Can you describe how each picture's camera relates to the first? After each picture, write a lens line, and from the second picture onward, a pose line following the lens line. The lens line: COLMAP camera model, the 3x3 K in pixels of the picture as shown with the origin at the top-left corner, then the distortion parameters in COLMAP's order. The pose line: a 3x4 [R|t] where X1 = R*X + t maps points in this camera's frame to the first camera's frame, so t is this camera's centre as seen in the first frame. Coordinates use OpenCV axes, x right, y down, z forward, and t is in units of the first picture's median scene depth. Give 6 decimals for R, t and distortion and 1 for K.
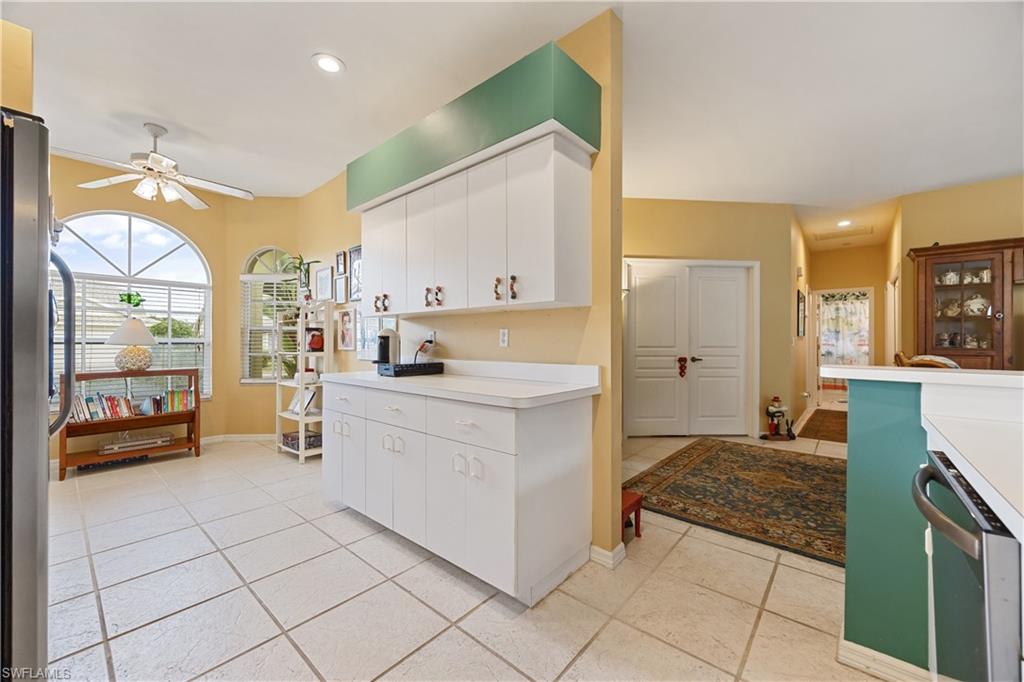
lens RADIAL K [[399.8, 0, 509.6], [0, 399.8, 339.2], [0, 0, 1]] dist [-0.000323, 0.000589]
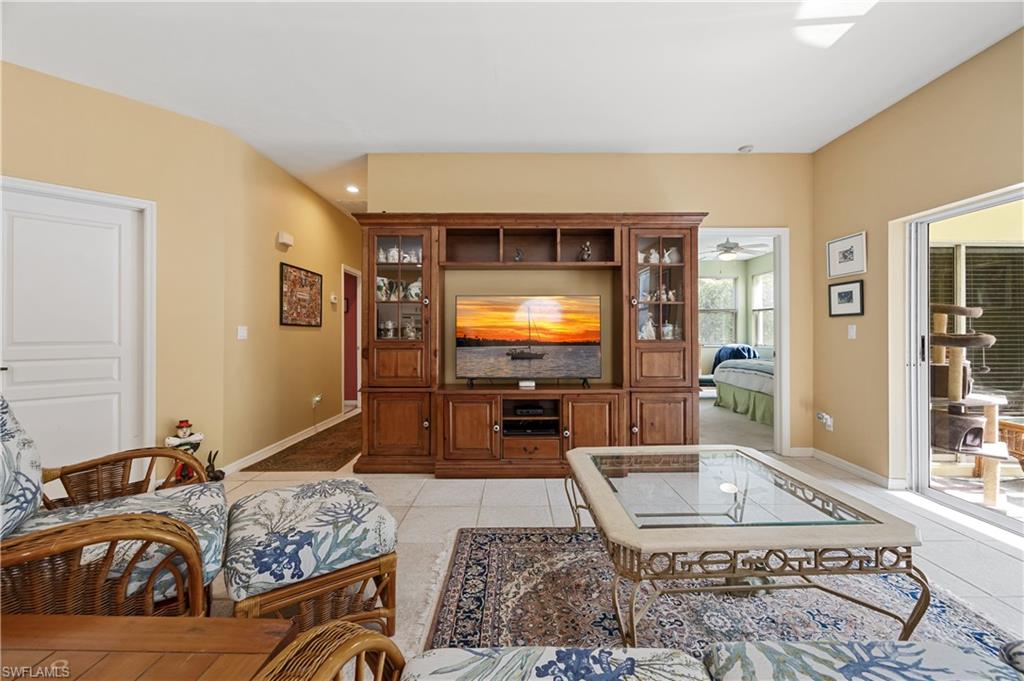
lens RADIAL K [[399.8, 0, 515.7], [0, 399.8, 333.3], [0, 0, 1]] dist [-0.000323, 0.000589]
pose [[0.753596, -0.006250, 0.657308, 0.649022], [0.002171, 0.999973, 0.007020, 0.003579], [-0.657334, -0.003863, 0.753589, 0.179146]]
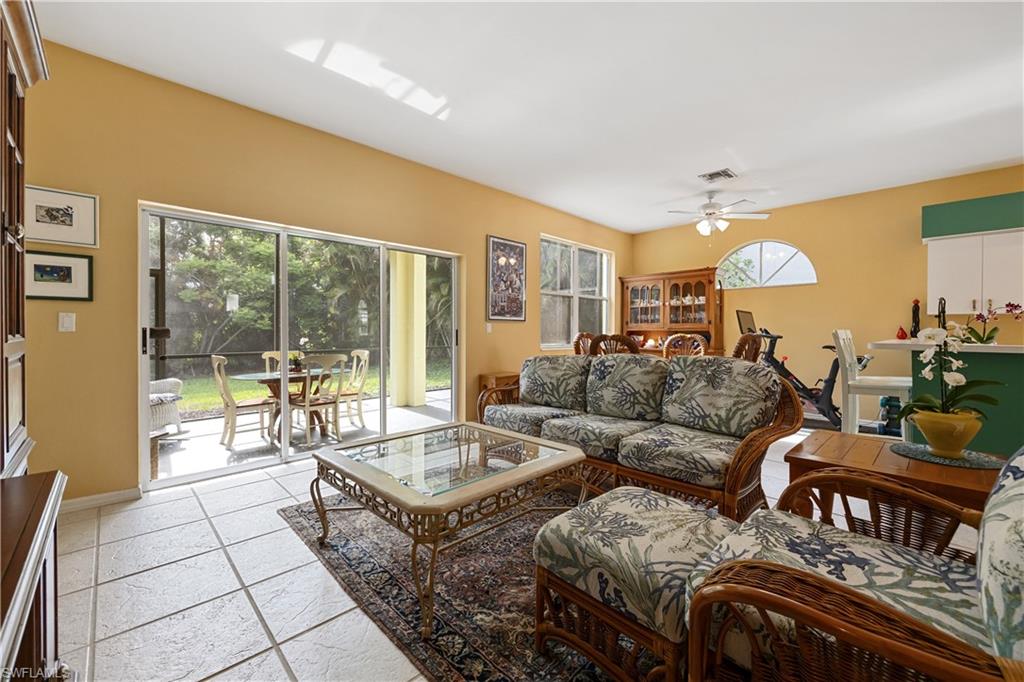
lens RADIAL K [[417.5, 0, 510.2], [0, 417.5, 328.2], [0, 0, 1]] dist [0.014039, -0.003286]
pose [[-0.995825, -0.012457, 0.090428, 0.932402], [-0.013287, 0.999875, -0.008581, 0.012494], [-0.090310, -0.009747, -0.995866, 0.825858]]
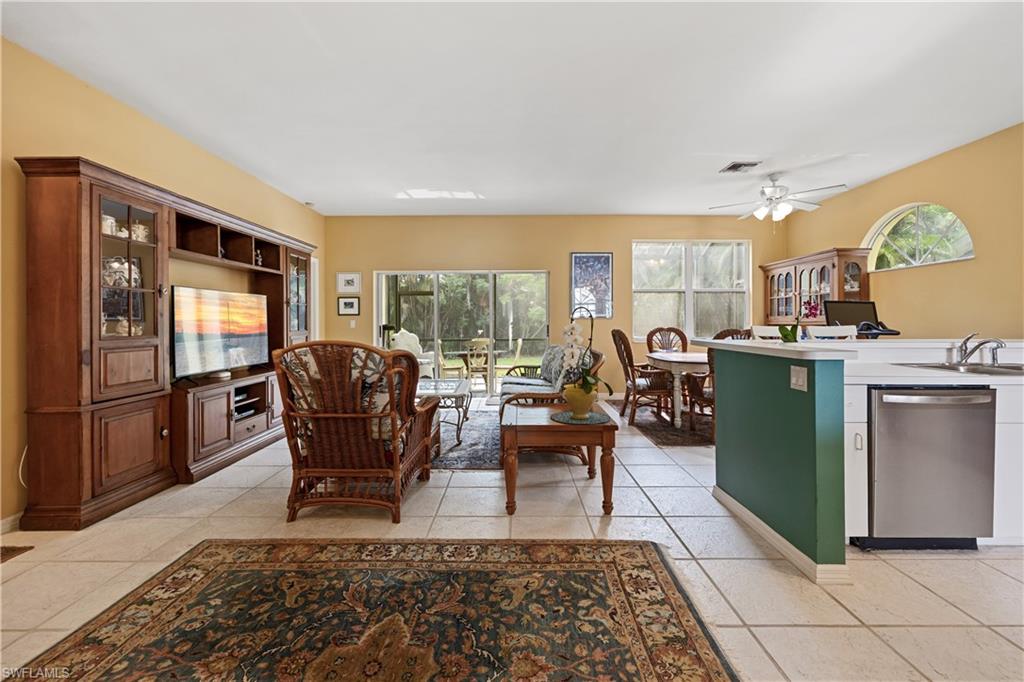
lens RADIAL K [[417.5, 0, 512.8], [0, 417.5, 317.8], [0, 0, 1]] dist [0.014039, -0.003286]
pose [[-0.652021, 0.004164, 0.758189, 0.160212], [-0.002978, 0.999963, -0.008053, -0.003735], [-0.758195, -0.007508, -0.651985, 0.827826]]
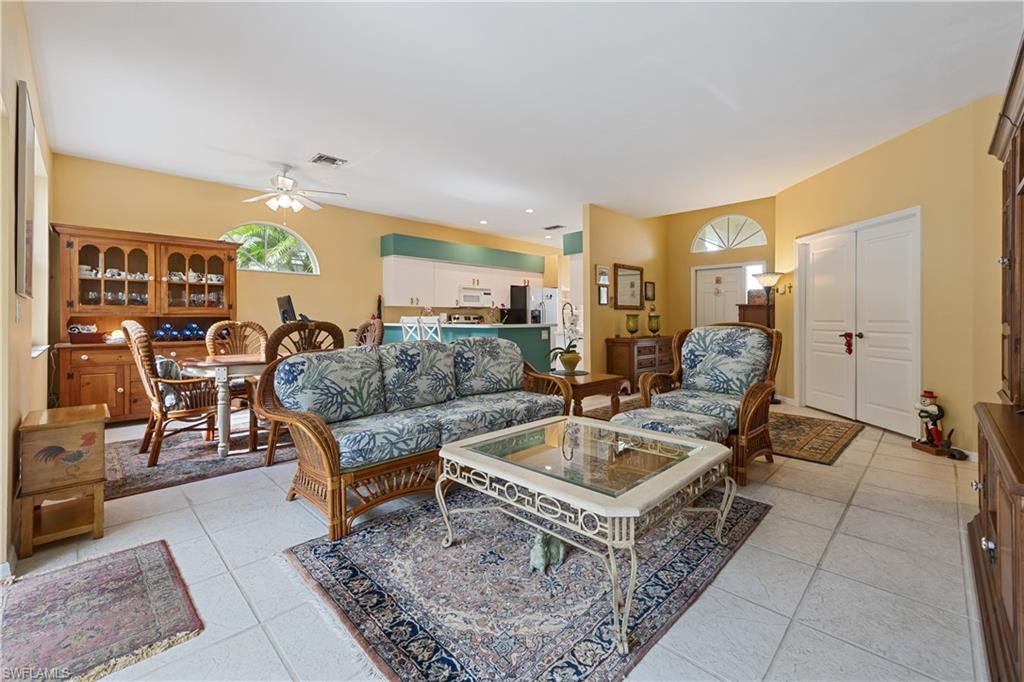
lens RADIAL K [[432.8, 0, 512.2], [0, 432.8, 315.7], [0, 0, 1]] dist [0.007880, -0.000638]
pose [[-0.077827, -0.009112, -0.996925, 1.504354], [0.002158, 0.999954, -0.009308, 0.011927], [0.996965, -0.002876, -0.077804, 0.320746]]
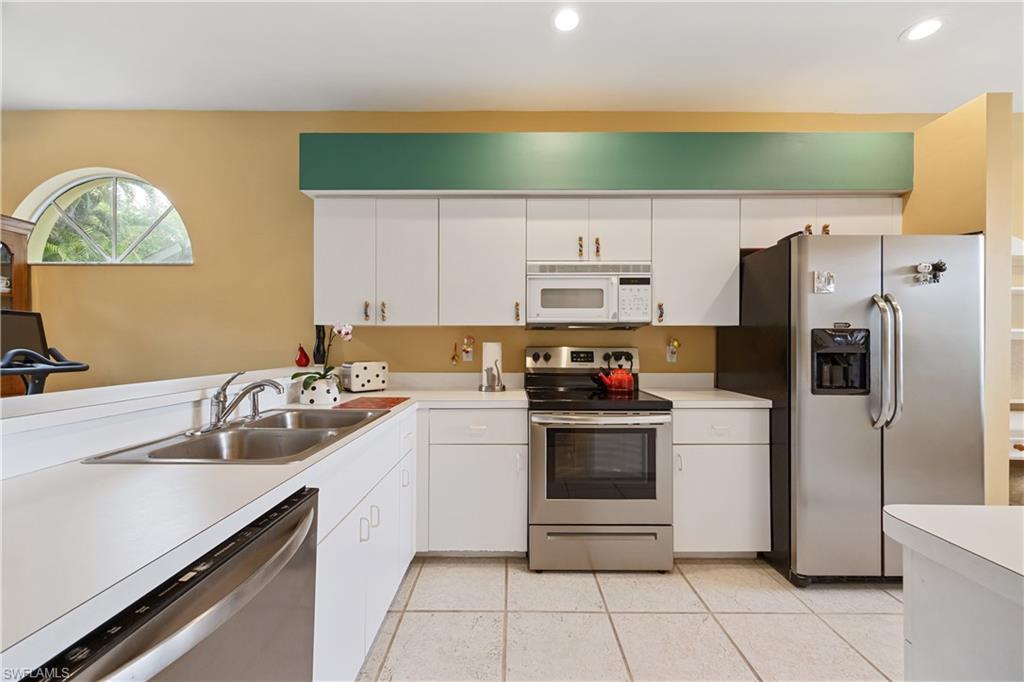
lens RADIAL K [[399.8, 0, 513.1], [0, 399.8, 348.5], [0, 0, 1]] dist [-0.000323, 0.000589]
pose [[-0.756943, 0.003891, -0.653469, 0.226084], [-0.003243, 0.999948, 0.009711, -0.011137], [0.653473, 0.009470, -0.756891, 0.370191]]
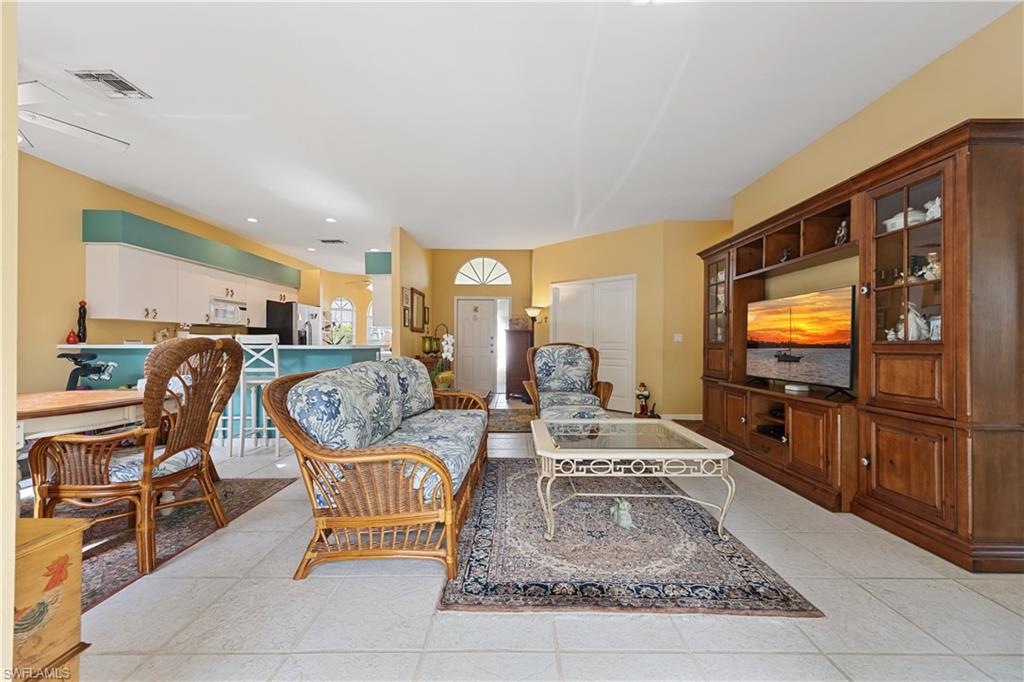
lens RADIAL K [[417.5, 0, 519.1], [0, 417.5, 340.2], [0, 0, 1]] dist [0.014039, -0.003286]
pose [[0.659741, -0.007716, -0.751453, 1.389906], [0.002618, 0.999965, -0.007969, 0.022503], [0.751488, 0.003290, 0.659738, -0.140033]]
